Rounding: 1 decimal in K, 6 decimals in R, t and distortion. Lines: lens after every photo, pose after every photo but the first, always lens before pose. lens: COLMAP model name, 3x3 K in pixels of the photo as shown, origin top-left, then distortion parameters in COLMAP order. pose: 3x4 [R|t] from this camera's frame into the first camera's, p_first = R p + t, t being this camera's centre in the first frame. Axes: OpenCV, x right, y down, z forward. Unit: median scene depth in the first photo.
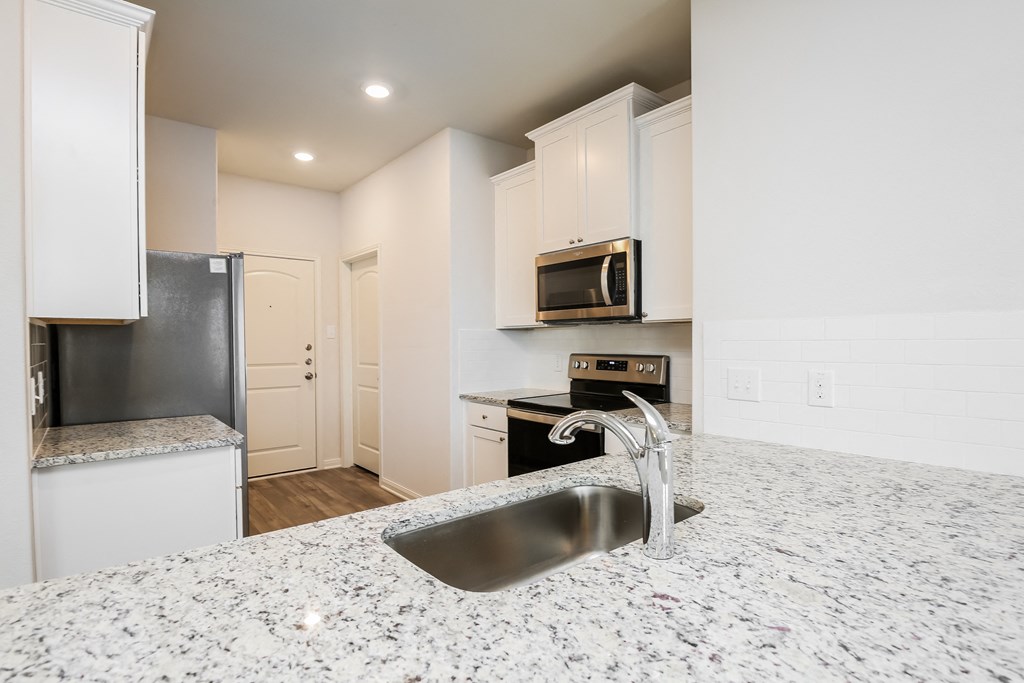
lens RADIAL K [[498.9, 0, 512.0], [0, 498.9, 341.5], [0, 0, 1]] dist [-0.000571, -0.000145]
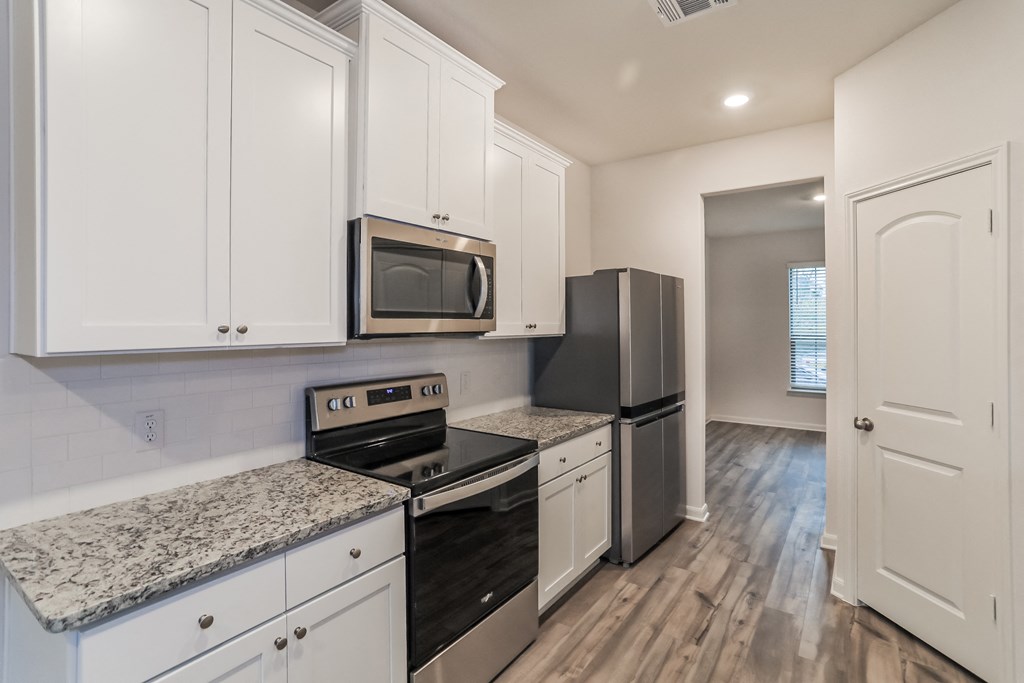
lens RADIAL K [[498.9, 0, 512.0], [0, 498.9, 341.5], [0, 0, 1]] dist [-0.000571, -0.000145]
pose [[-0.260337, -0.031804, 0.964994, -0.536453], [-0.003774, 0.999483, 0.031923, -0.052439], [-0.965510, 0.004669, -0.260322, 1.020654]]
